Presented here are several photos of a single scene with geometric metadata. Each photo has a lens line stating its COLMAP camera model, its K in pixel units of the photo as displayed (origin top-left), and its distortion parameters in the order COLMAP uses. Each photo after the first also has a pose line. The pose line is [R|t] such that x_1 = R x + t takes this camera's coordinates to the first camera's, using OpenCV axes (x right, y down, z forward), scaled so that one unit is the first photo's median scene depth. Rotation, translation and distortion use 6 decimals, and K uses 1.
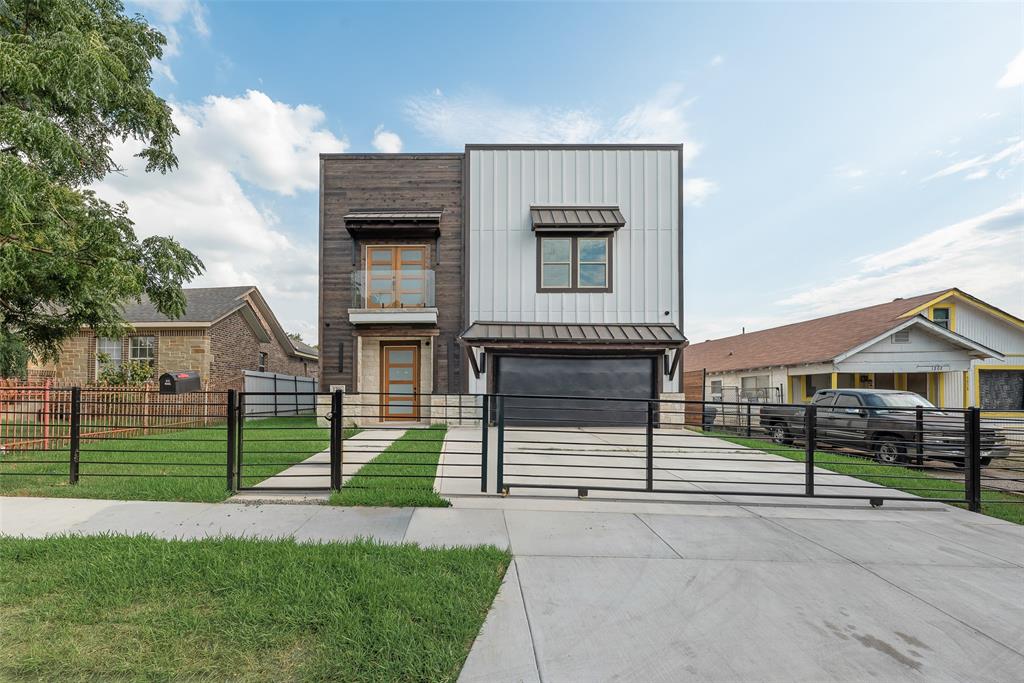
lens RADIAL K [[417.2, 0, 514.0], [0, 417.2, 346.4], [0, 0, 1]] dist [0.002633, 0.000462]
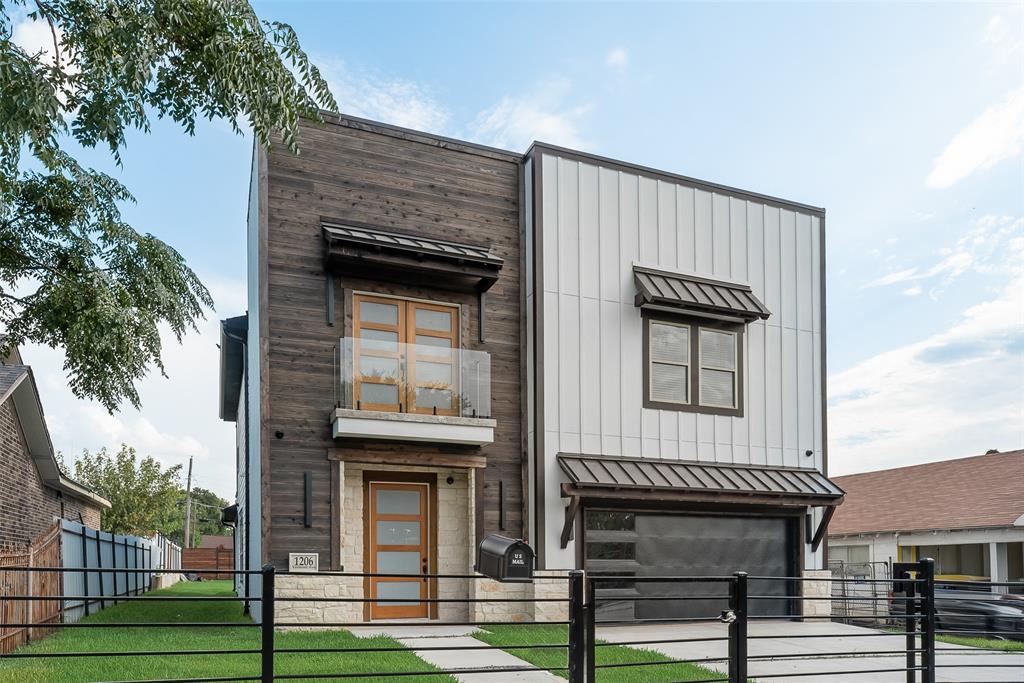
lens RADIAL K [[708.6, 0, 512.0], [0, 708.6, 489.6], [0, 0, 1]] dist [-0.002045, -0.000232]
pose [[0.934476, 0.043483, 0.353362, -0.477040], [-0.047078, 0.998890, 0.001582, 0.000262], [-0.352901, -0.018114, 0.935485, 0.080780]]
